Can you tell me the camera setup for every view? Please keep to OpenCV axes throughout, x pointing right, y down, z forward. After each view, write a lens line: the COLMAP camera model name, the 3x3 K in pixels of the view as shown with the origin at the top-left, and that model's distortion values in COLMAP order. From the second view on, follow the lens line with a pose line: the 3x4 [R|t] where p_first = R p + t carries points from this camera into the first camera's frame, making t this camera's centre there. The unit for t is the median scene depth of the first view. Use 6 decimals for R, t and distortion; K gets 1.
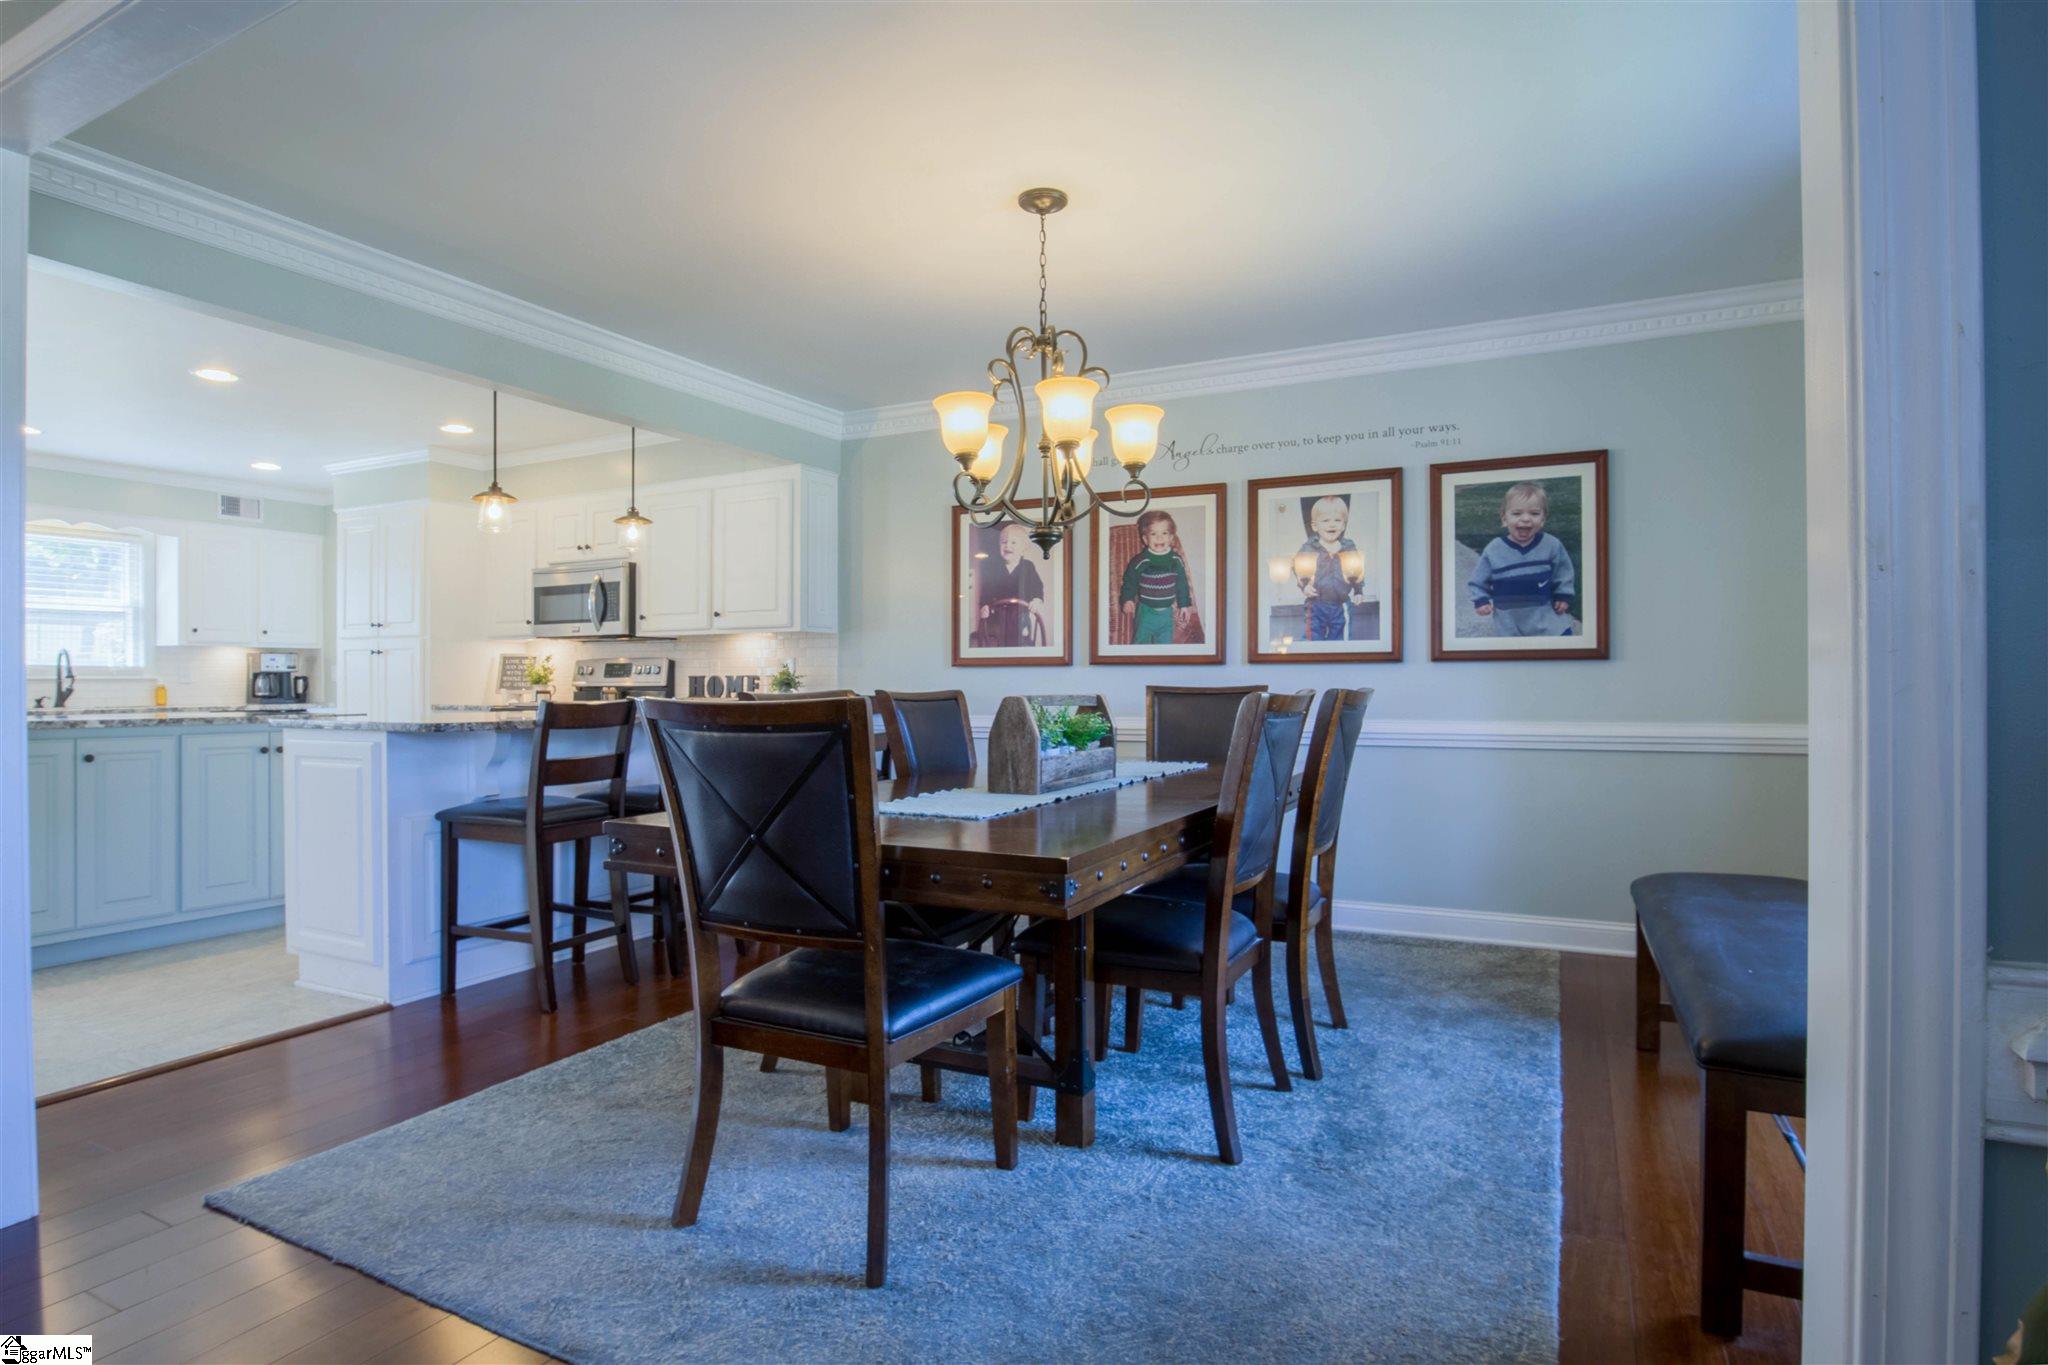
lens RADIAL K [[1067.6, 0, 1026.0], [0, 1067.6, 684.3], [0, 0, 1]] dist [-0.050033, 0.018346]
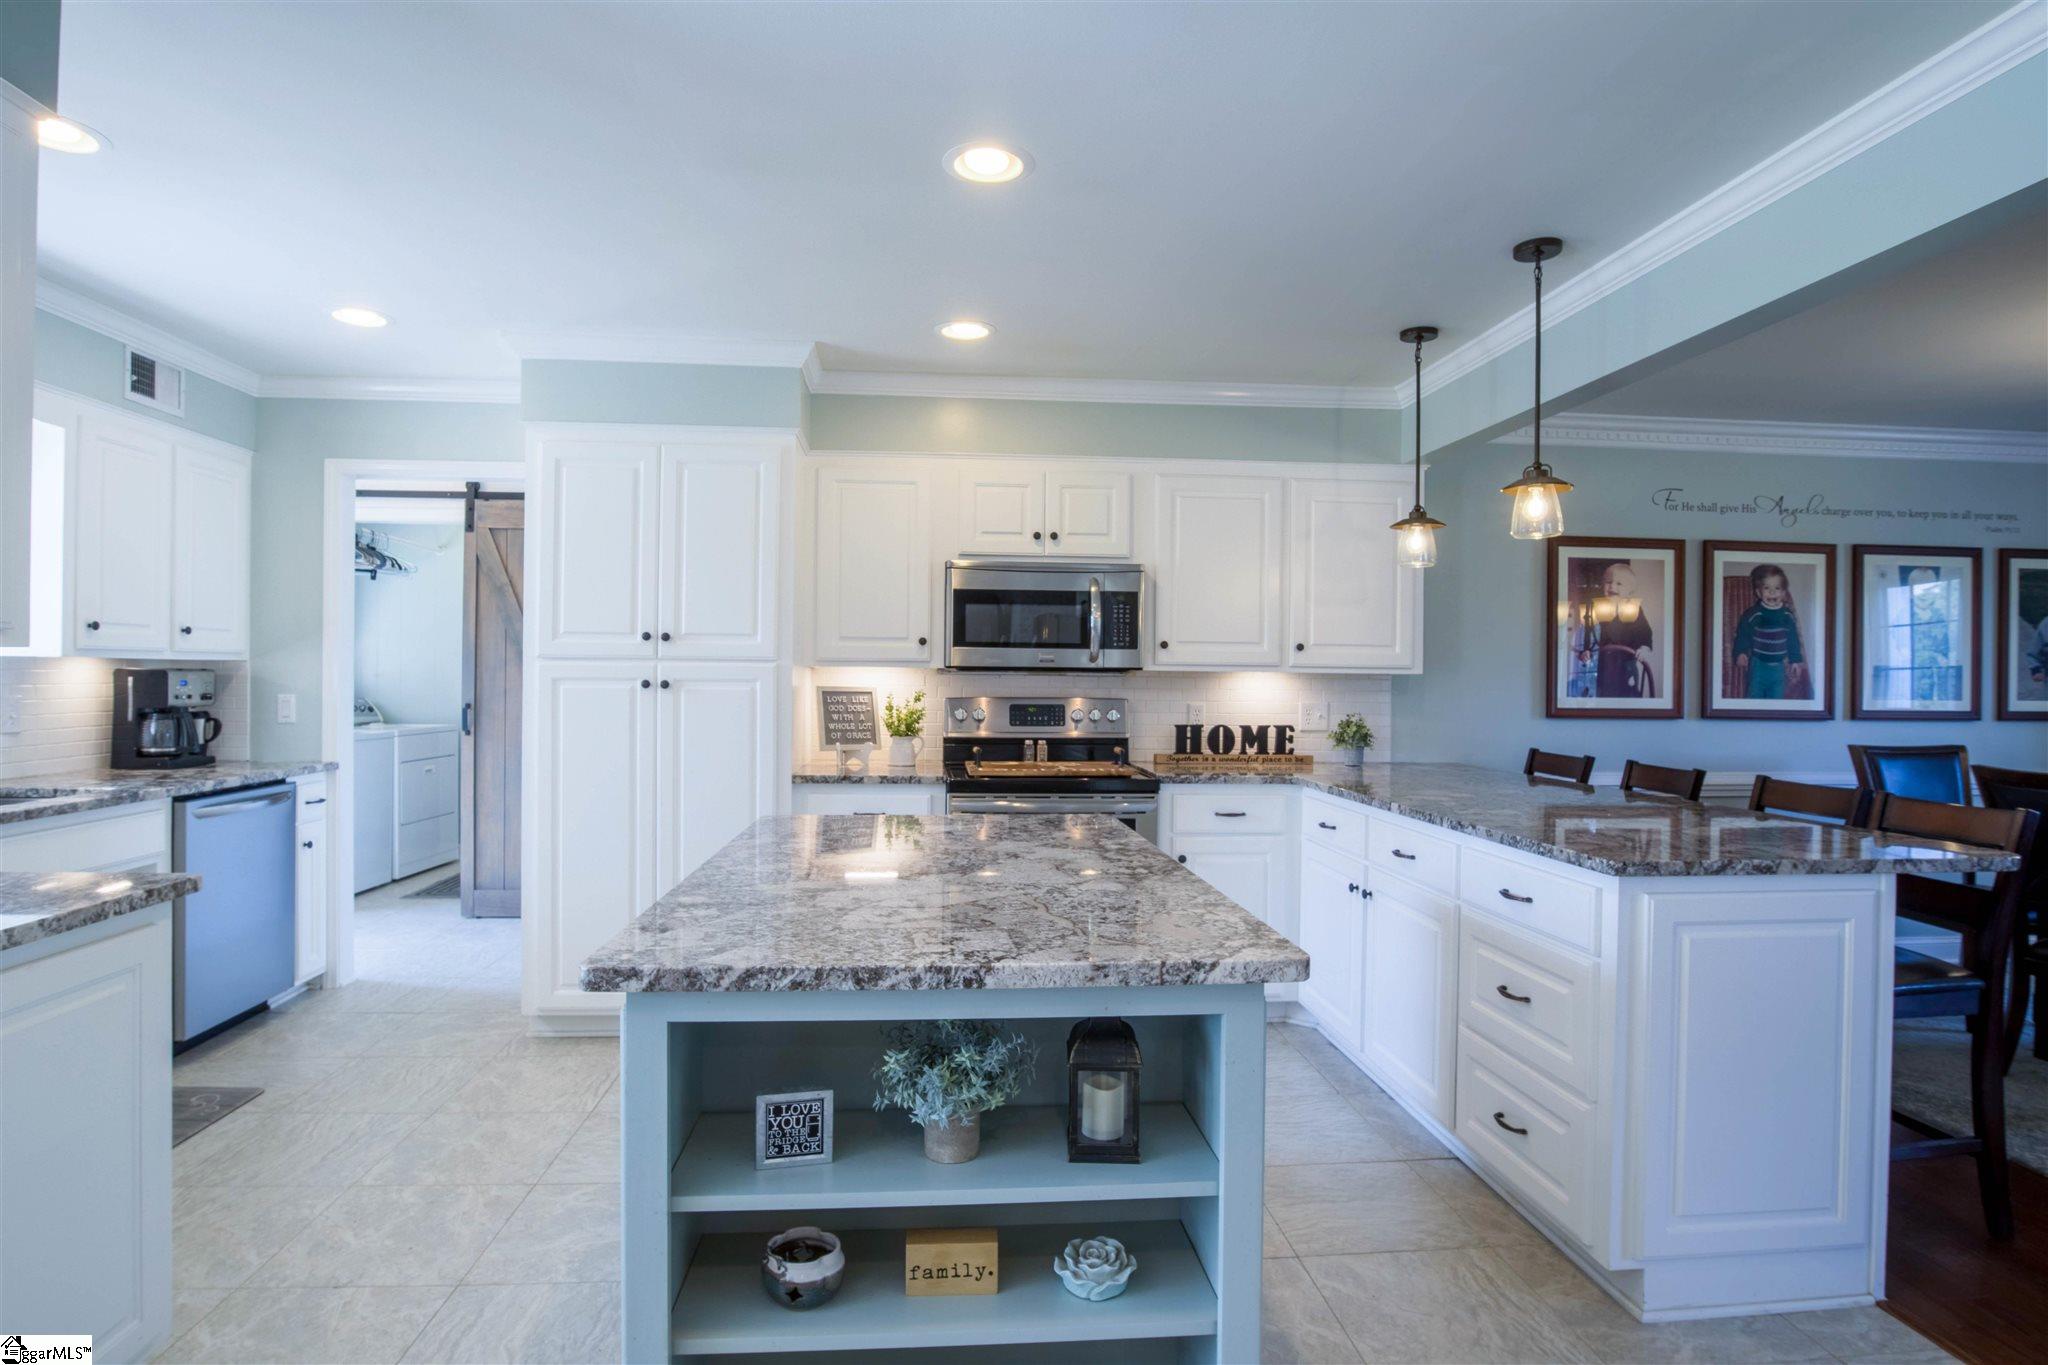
lens RADIAL K [[1067.6, 0, 1018.7], [0, 1067.6, 698.7], [0, 0, 1]] dist [-0.050033, 0.018346]
pose [[0.854164, 0.007734, 0.519946, -1.048288], [-0.009533, 0.999954, 0.000786, -0.034008], [-0.519916, -0.005628, 0.854199, 0.567085]]
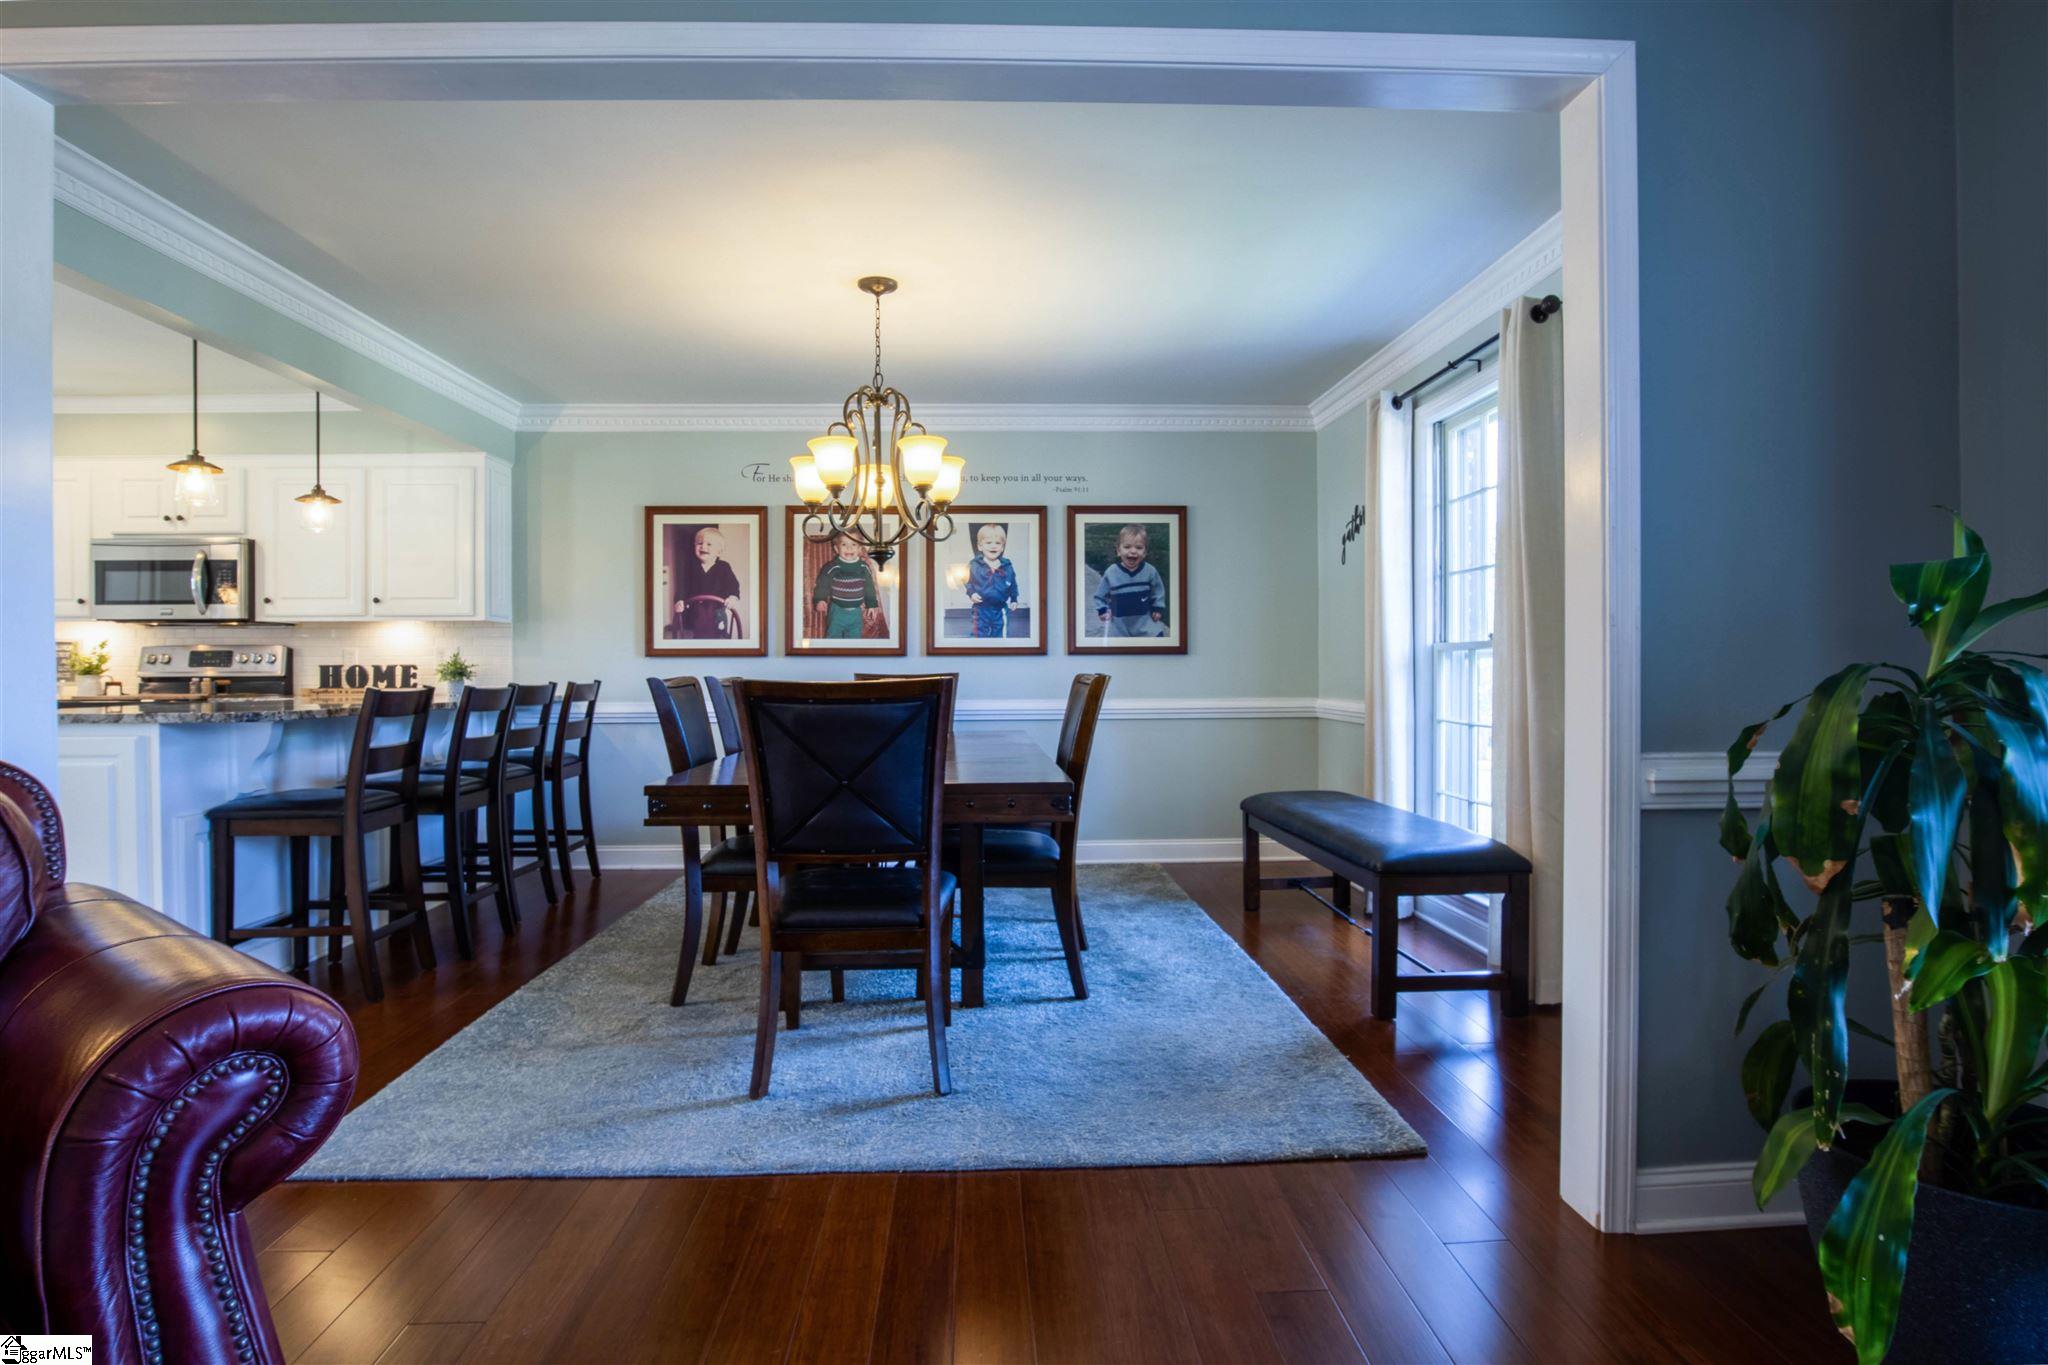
lens RADIAL K [[1067.6, 0, 1005.2], [0, 1067.6, 684.8], [0, 0, 1]] dist [-0.050033, 0.018346]
pose [[0.872252, -0.006604, 0.489012, -0.320791], [0.002958, 0.999962, 0.008228, 0.004452], [-0.489048, -0.005730, 0.872238, -0.117131]]
